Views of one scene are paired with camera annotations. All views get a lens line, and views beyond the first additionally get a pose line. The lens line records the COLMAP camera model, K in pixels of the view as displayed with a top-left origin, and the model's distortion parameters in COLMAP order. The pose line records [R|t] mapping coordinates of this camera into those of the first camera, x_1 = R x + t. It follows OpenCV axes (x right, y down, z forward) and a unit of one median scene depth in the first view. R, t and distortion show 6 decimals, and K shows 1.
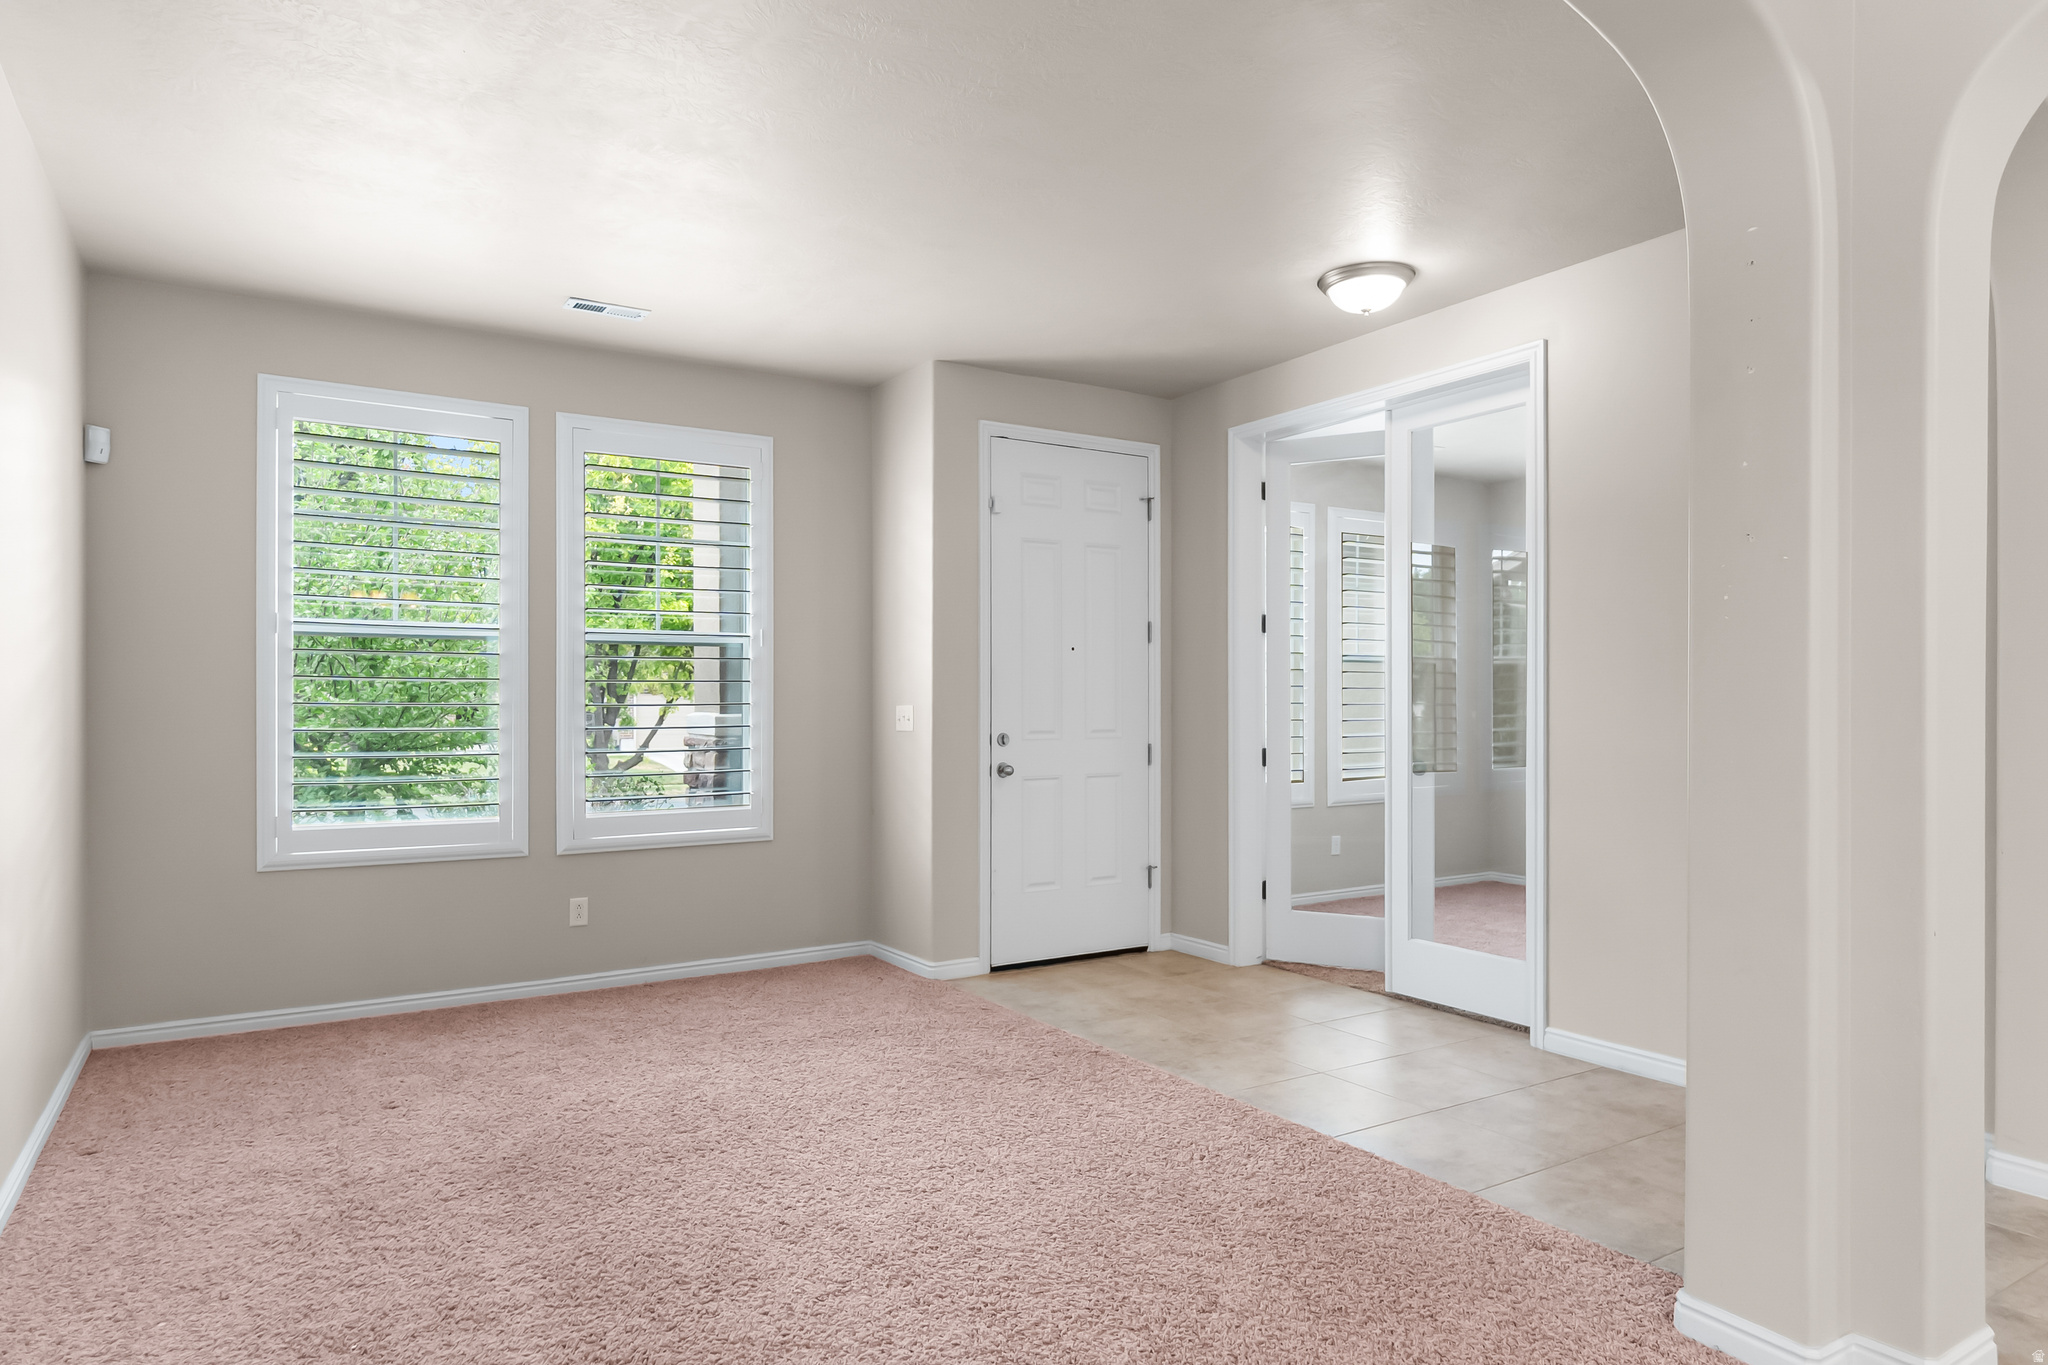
lens RADIAL K [[1197.4, 0, 1018.2], [0, 1197.4, 704.0], [0, 0, 1]] dist [-0.003262, 0.002167]
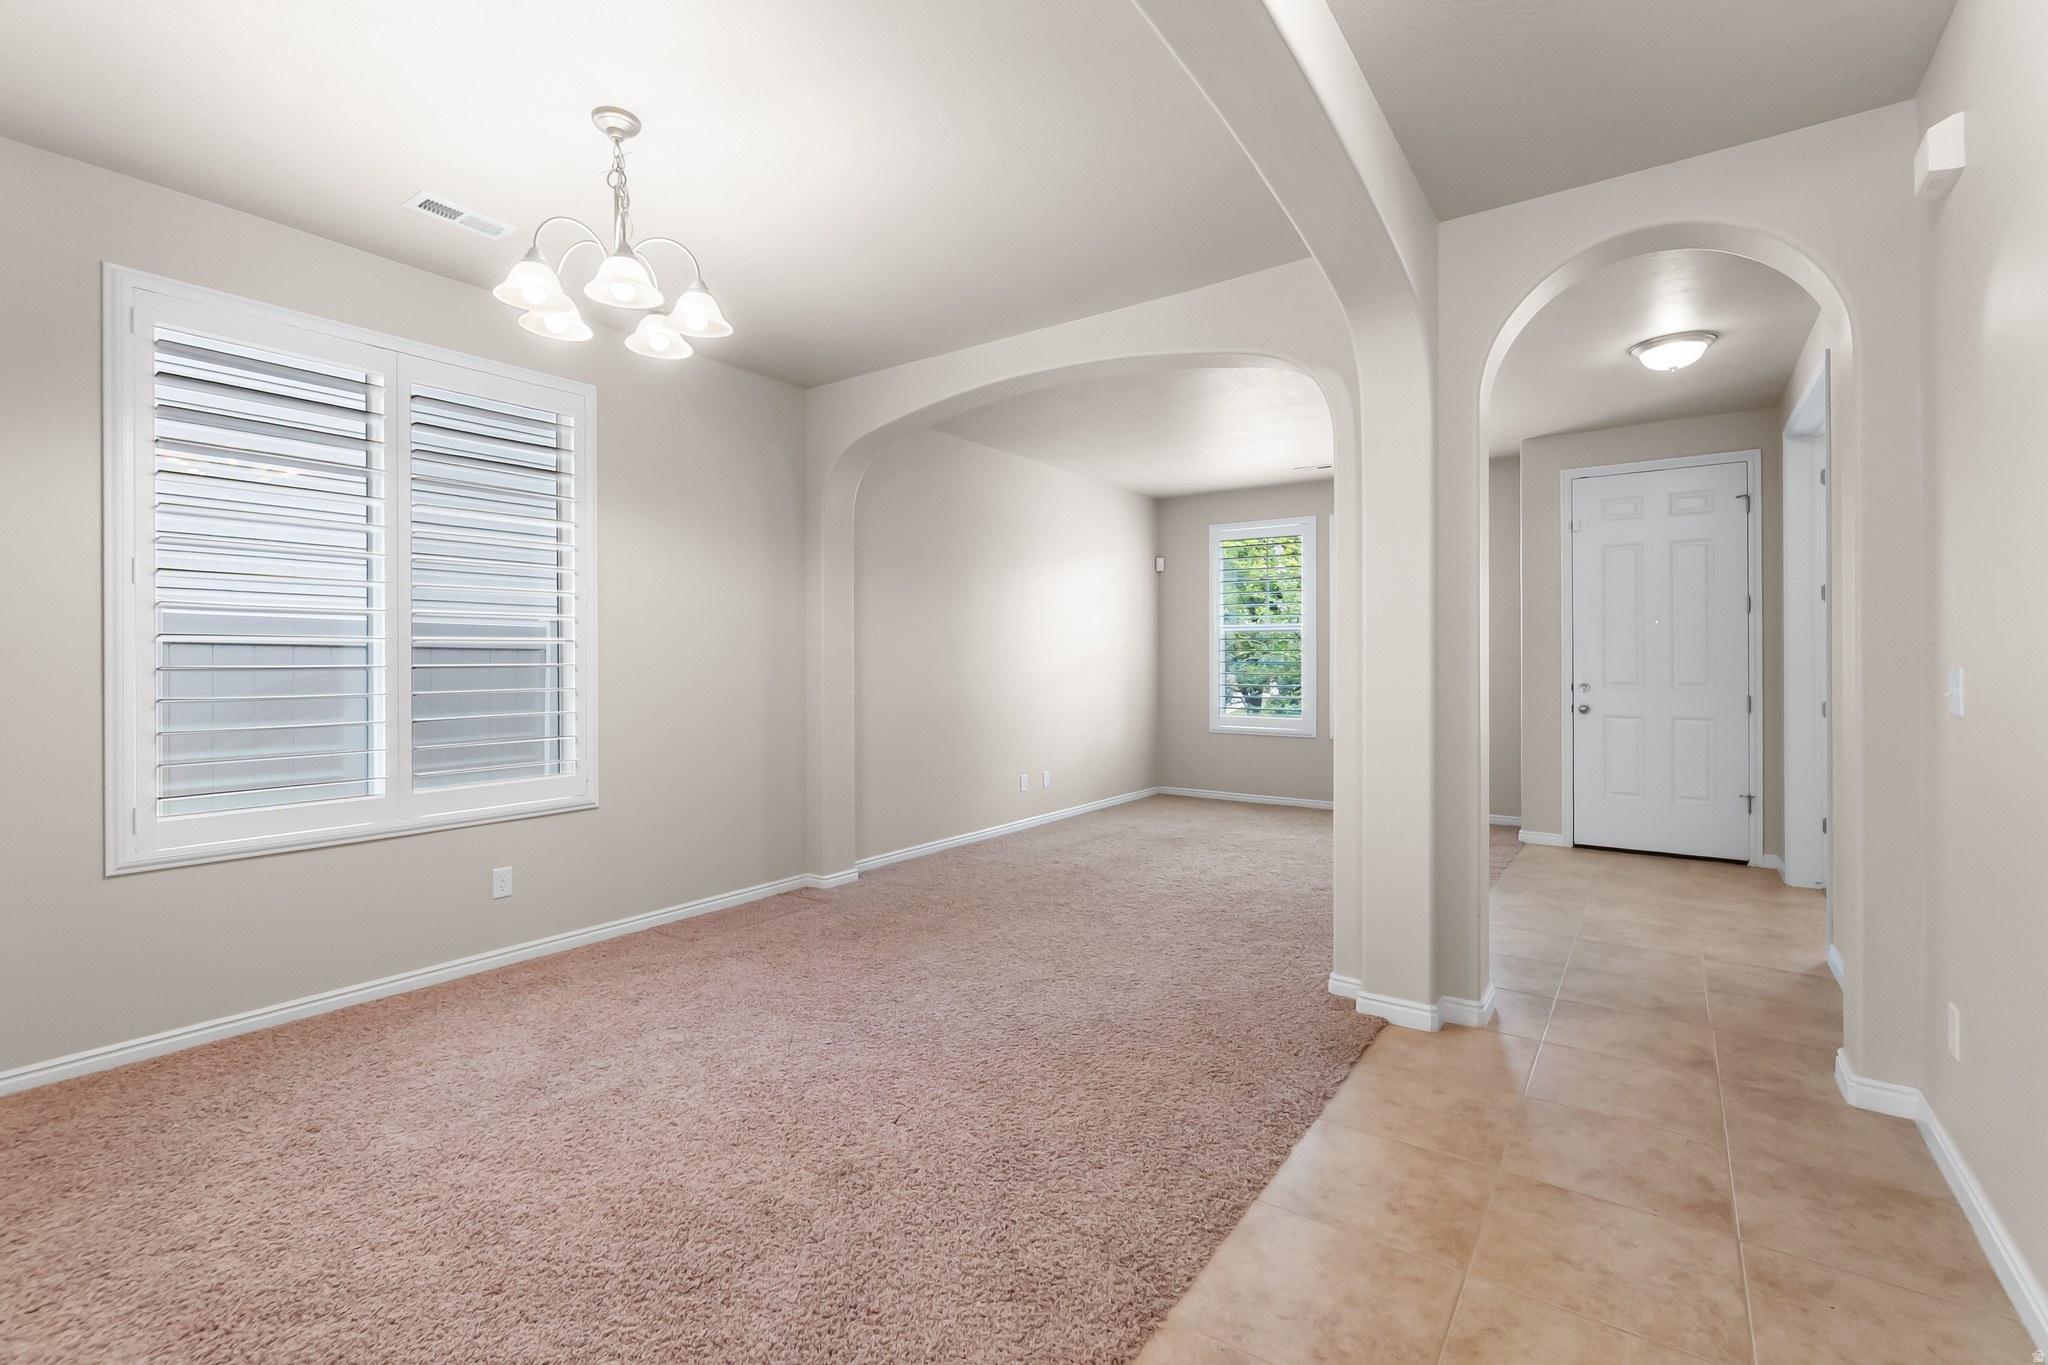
lens RADIAL K [[940.9, 0, 1023.7], [0, 940.9, 665.4], [0, 0, 1]] dist [-0.008486, -0.000282]
pose [[0.377248, 0.004428, -0.926102, 1.044975], [0.003050, 0.999977, 0.006024, -0.007713], [0.926107, -0.005097, 0.377226, -0.065037]]
